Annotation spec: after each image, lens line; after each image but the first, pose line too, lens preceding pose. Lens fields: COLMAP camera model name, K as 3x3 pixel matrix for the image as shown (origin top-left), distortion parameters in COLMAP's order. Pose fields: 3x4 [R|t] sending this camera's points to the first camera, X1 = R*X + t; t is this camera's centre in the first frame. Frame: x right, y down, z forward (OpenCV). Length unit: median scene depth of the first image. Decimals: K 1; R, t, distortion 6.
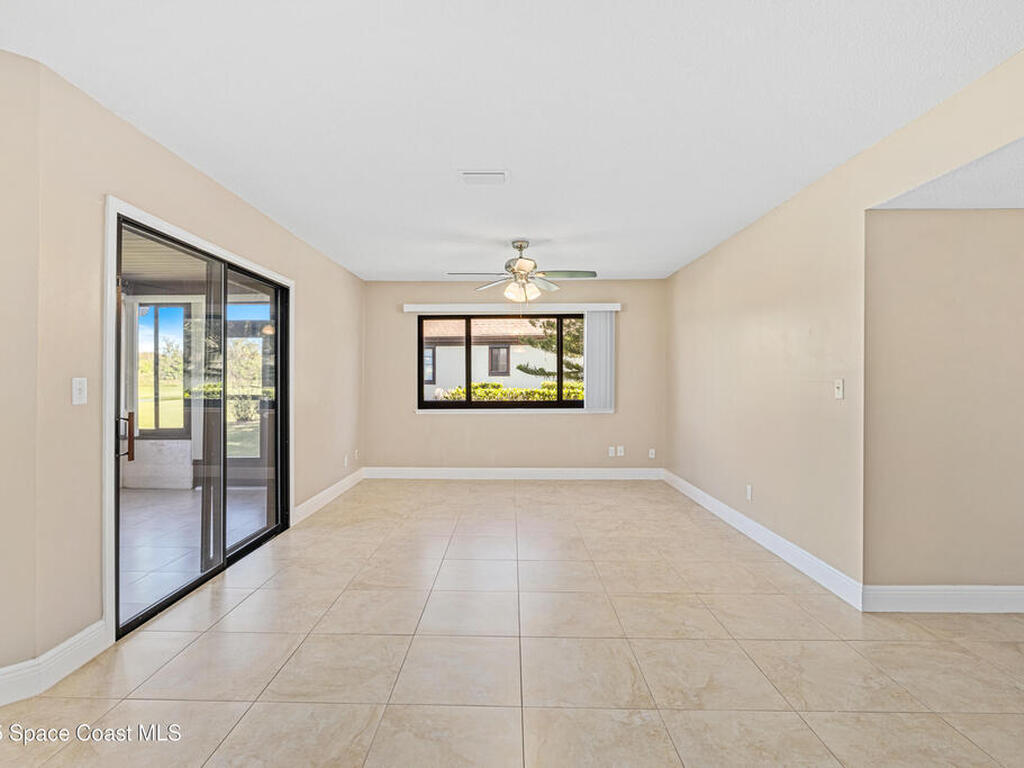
lens RADIAL K [[488.9, 0, 508.4], [0, 488.9, 378.8], [0, 0, 1]] dist [-0.003971, 0.000455]
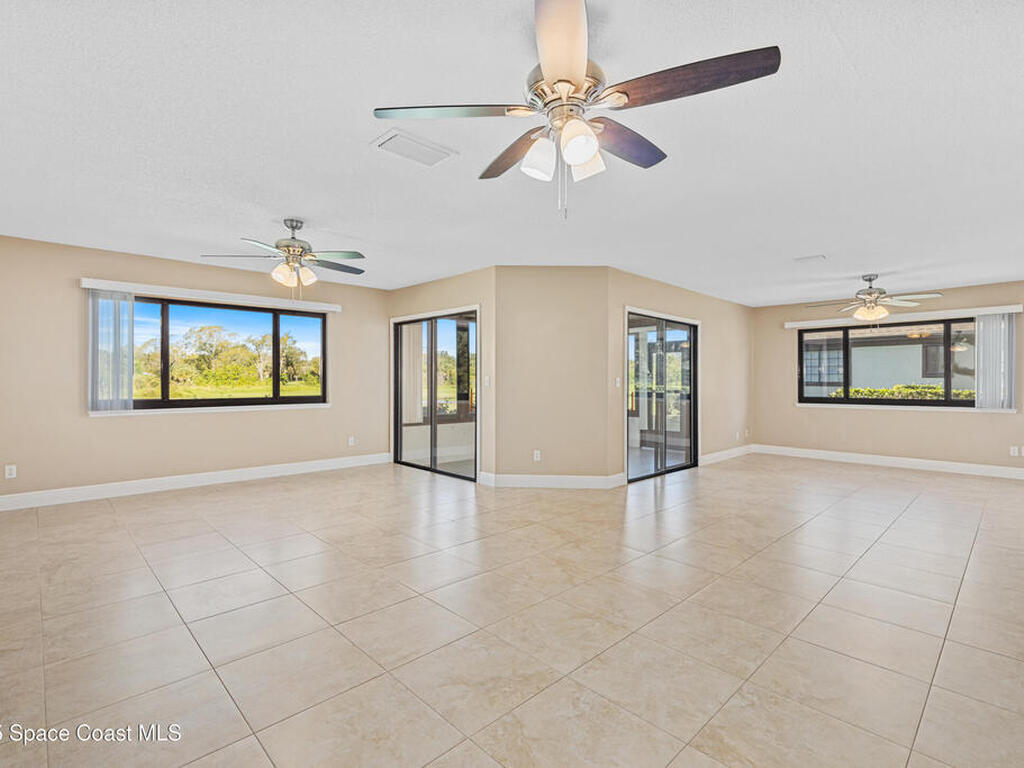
lens RADIAL K [[488.9, 0, 496.0], [0, 488.9, 380.0], [0, 0, 1]] dist [-0.003971, 0.000455]
pose [[0.680116, 0.001240, -0.733104, 0.219310], [-0.000867, 0.999999, 0.000887, 0.001645], [0.733104, 0.000033, 0.680116, -0.461840]]
